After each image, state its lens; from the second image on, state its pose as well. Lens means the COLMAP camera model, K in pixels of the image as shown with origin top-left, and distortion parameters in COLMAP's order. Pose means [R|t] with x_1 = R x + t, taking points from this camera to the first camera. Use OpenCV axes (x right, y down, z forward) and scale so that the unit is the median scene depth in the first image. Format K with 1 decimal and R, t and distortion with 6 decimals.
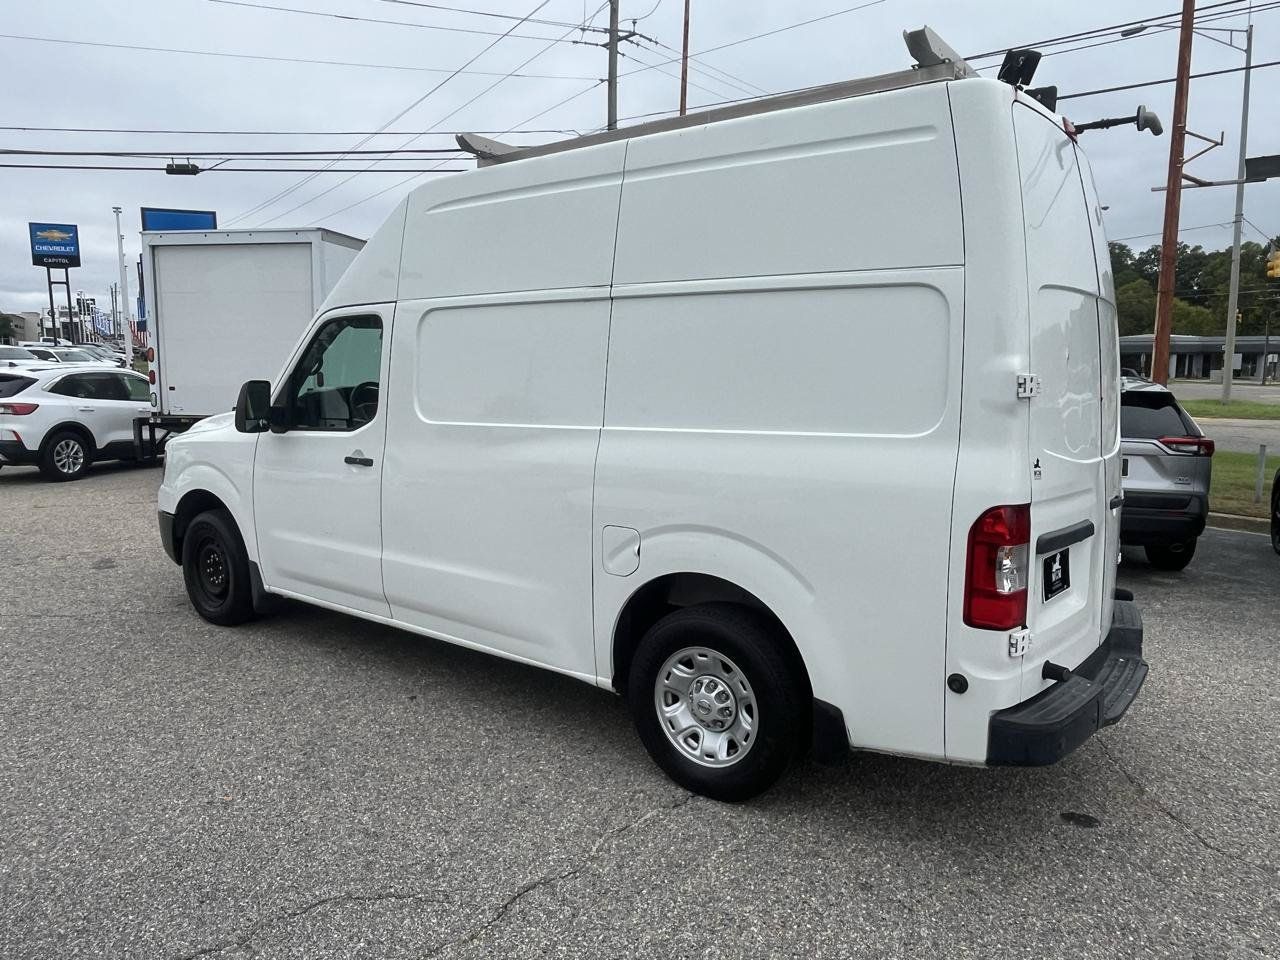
lens RADIAL K [[885.2, 0, 631.5], [0, 885.2, 479.4], [0, 0, 1]] dist [0.000814, -0.005136]
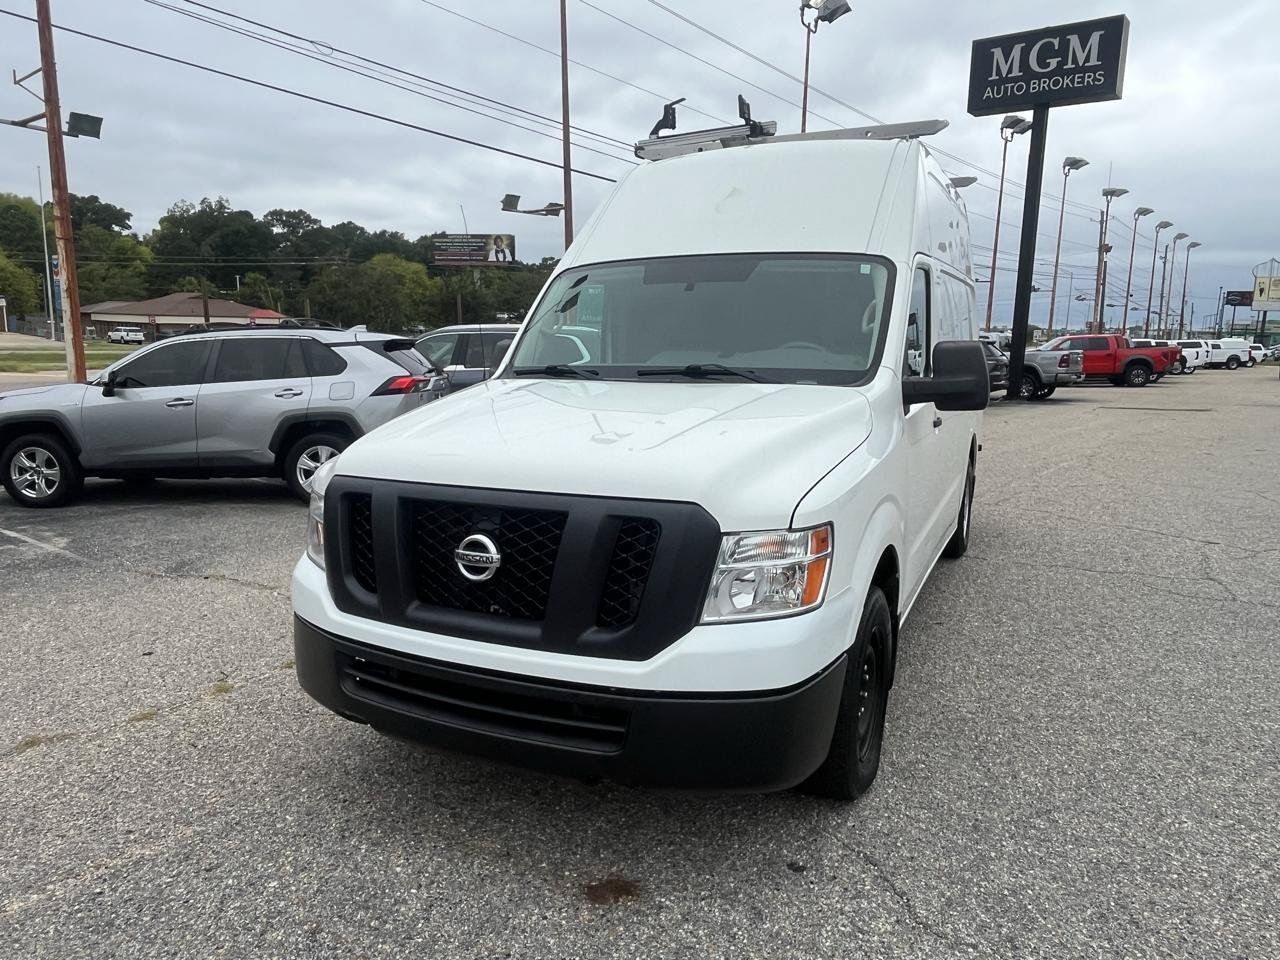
lens RADIAL K [[885.2, 0, 631.2], [0, 885.2, 478.3], [0, 0, 1]] dist [0.000814, -0.005136]
pose [[-0.200900, -0.171395, 0.964501, -1.428304], [0.117656, 0.973226, 0.197453, -0.230082], [-0.972521, 0.153147, -0.175355, 1.824118]]
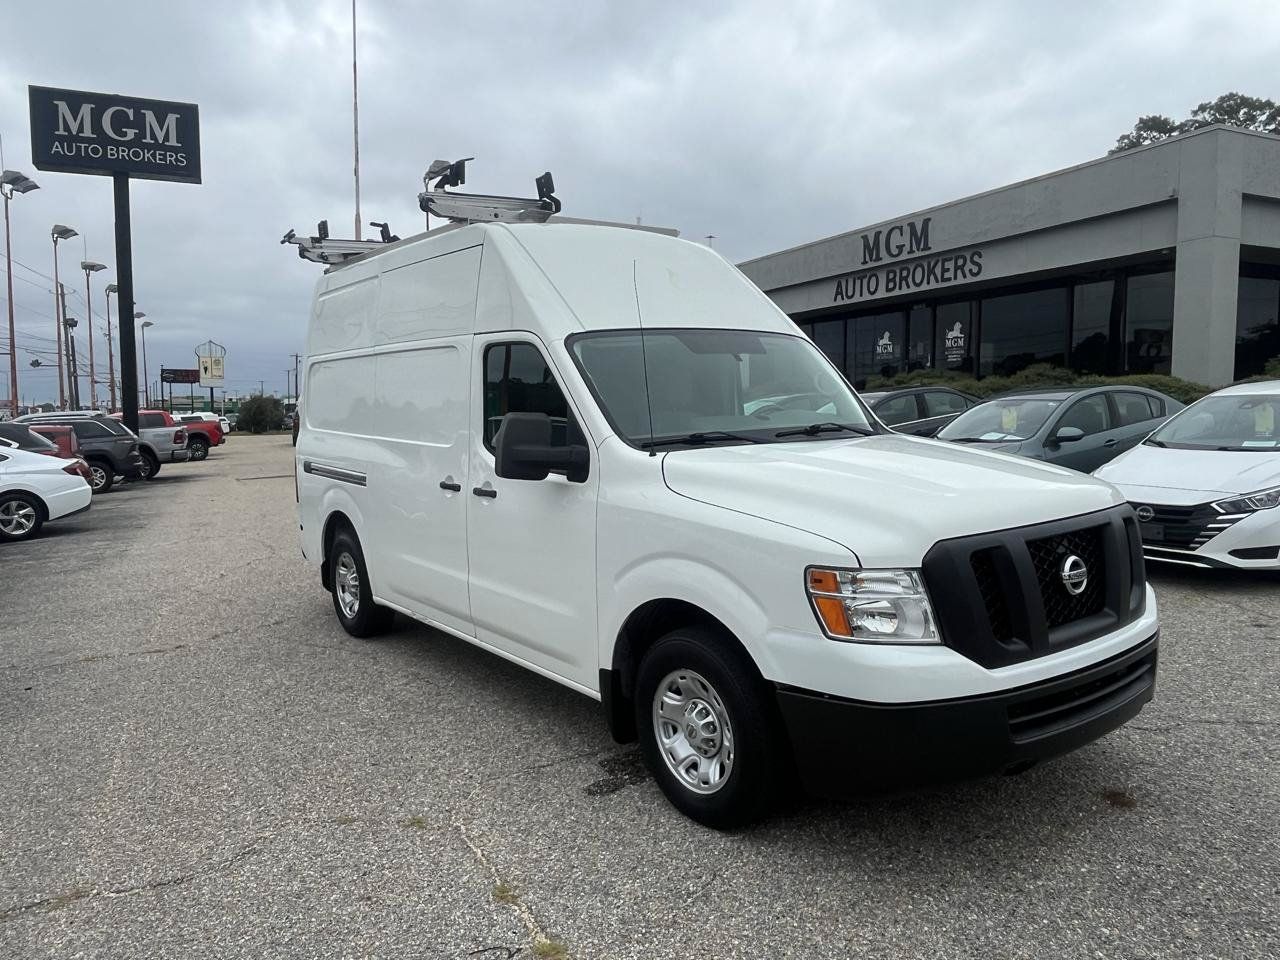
lens RADIAL K [[907.4, 0, 635.6], [0, 907.4, 479.5], [0, 0, 1]] dist [0.002203, -0.007082]
pose [[-0.960944, -0.015453, 0.276311, -0.595797], [0.044761, 0.976615, 0.210286, -0.335828], [-0.273099, 0.214441, -0.937780, 2.722123]]
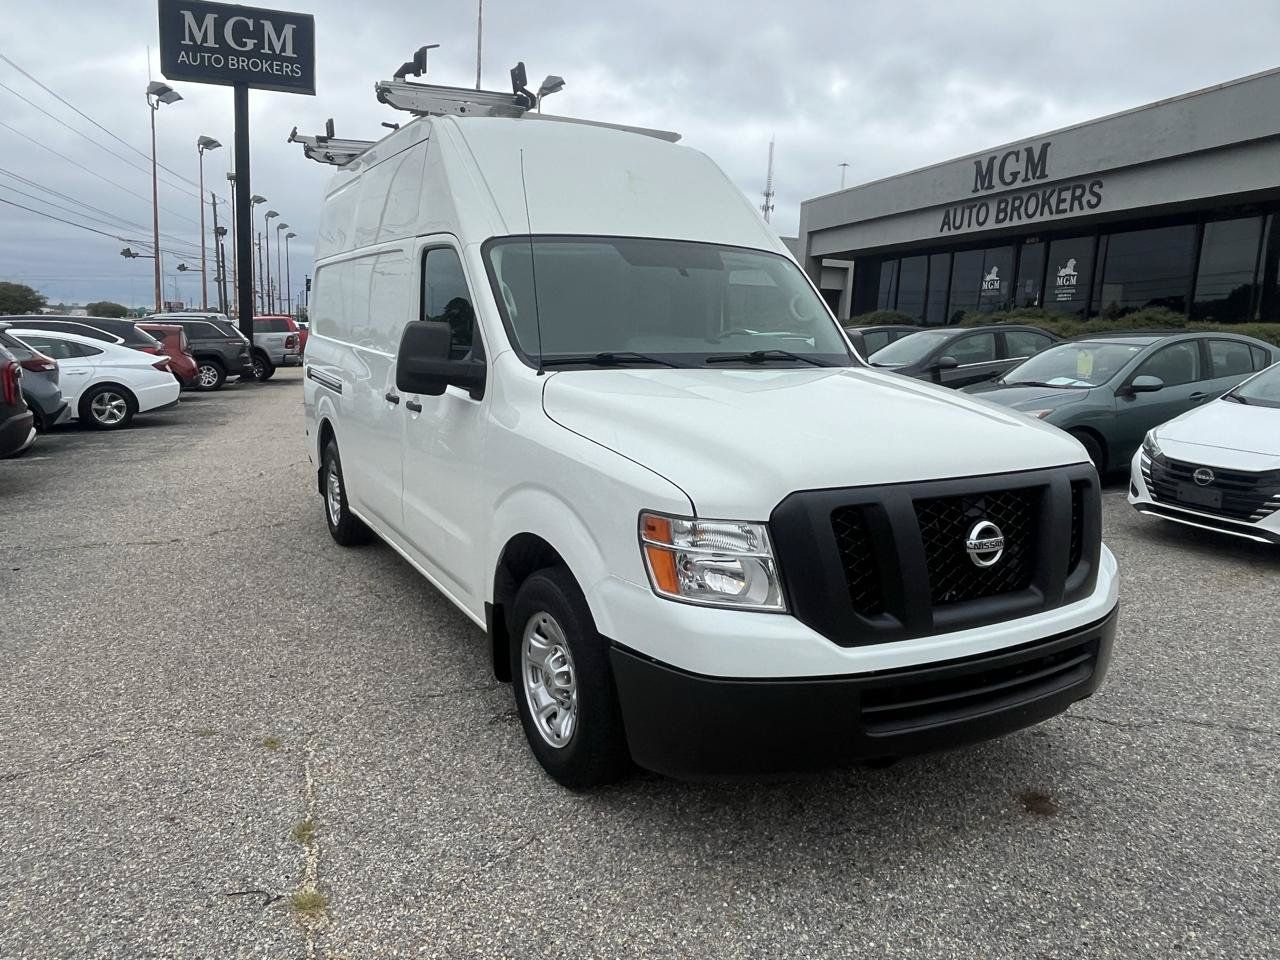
lens RADIAL K [[885.2, 0, 630.4], [0, 885.2, 480.1], [0, 0, 1]] dist [0.000814, -0.005136]
pose [[-0.912295, -0.104221, 0.396050, -0.773603], [0.015593, 0.957535, 0.287895, -0.302101], [-0.409236, 0.268821, -0.871930, 2.534040]]
